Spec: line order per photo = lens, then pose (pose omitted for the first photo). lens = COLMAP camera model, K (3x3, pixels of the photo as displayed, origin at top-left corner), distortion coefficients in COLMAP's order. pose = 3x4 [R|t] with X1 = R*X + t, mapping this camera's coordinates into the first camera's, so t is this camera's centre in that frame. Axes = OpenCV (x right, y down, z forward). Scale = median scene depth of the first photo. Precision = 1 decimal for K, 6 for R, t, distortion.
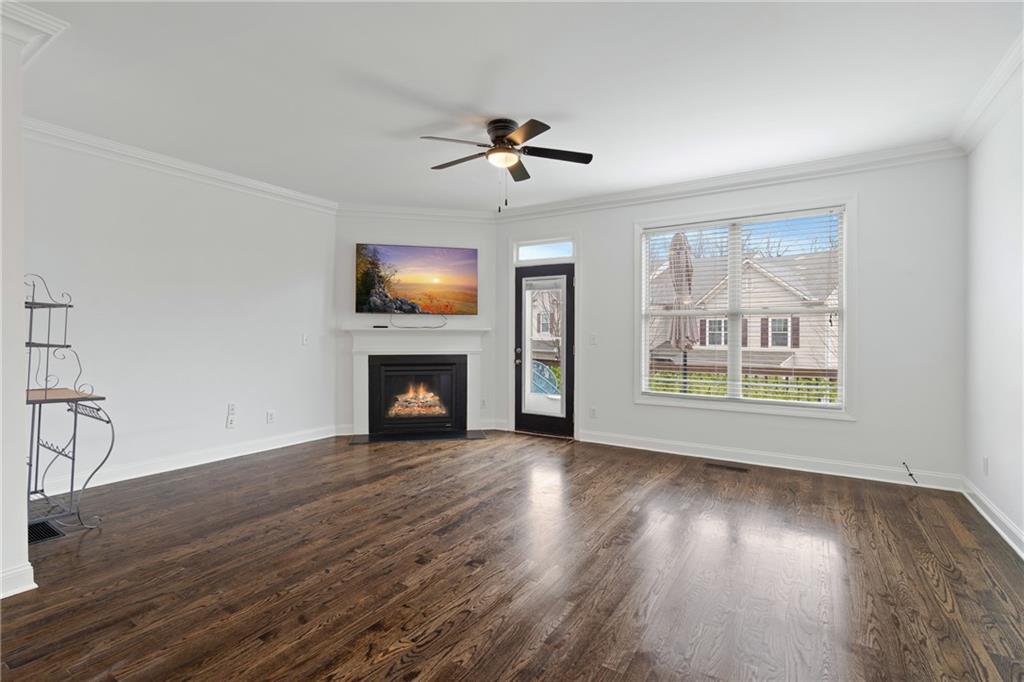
lens RADIAL K [[469.1, 0, 513.5], [0, 469.1, 339.0], [0, 0, 1]] dist [-0.006803, 0.000067]
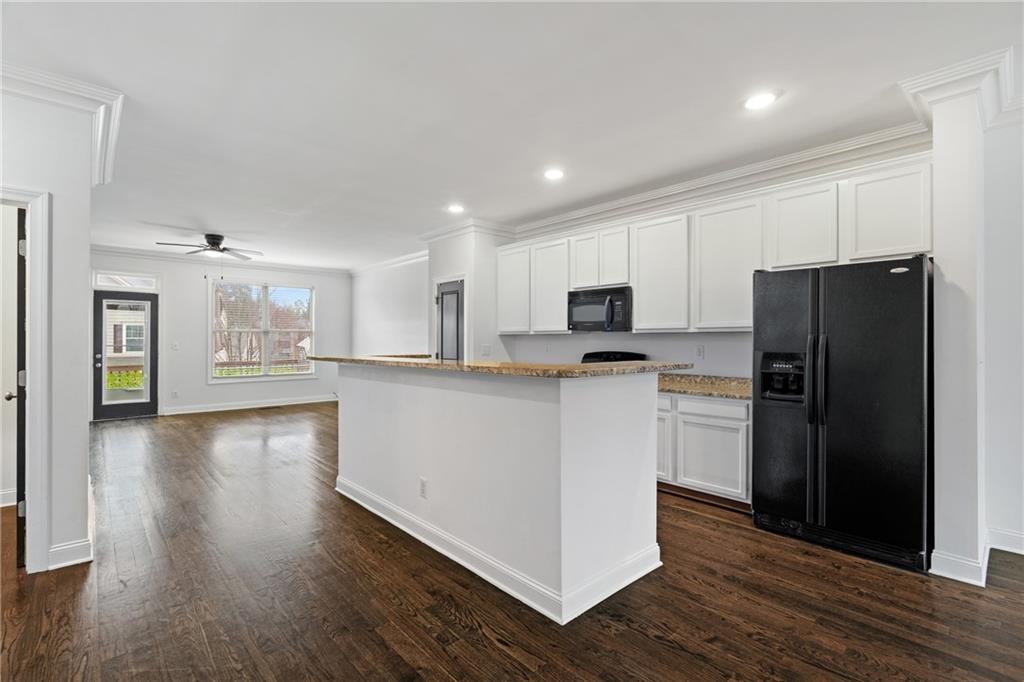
lens RADIAL K [[469.1, 0, 513.5], [0, 469.1, 339.0], [0, 0, 1]] dist [-0.006803, 0.000067]
pose [[0.281128, -0.002779, 0.959666, -0.886951], [0.012526, 0.999921, -0.000774, -0.006738], [-0.959588, 0.012239, 0.281141, -0.432077]]
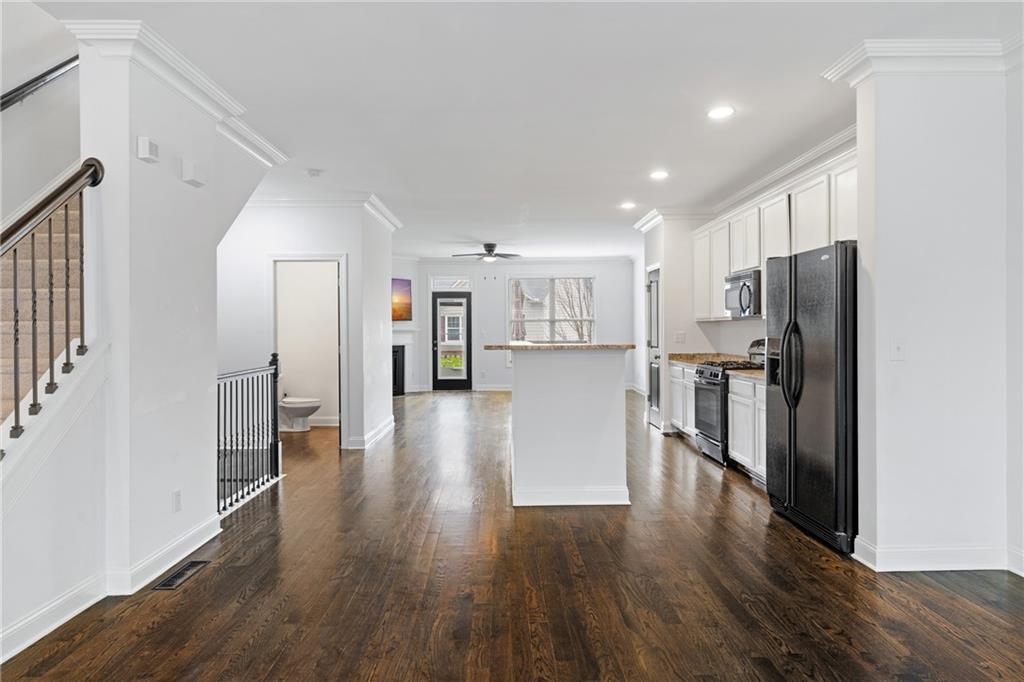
lens RADIAL K [[622.6, 0, 512.0], [0, 622.6, 341.0], [0, 0, 1]] dist [-0.002594, 0.000657]
pose [[0.845407, -0.019516, 0.533766, -0.940634], [0.016315, 0.999809, 0.010715, 0.001509], [-0.533874, -0.000350, 0.845564, -1.015158]]
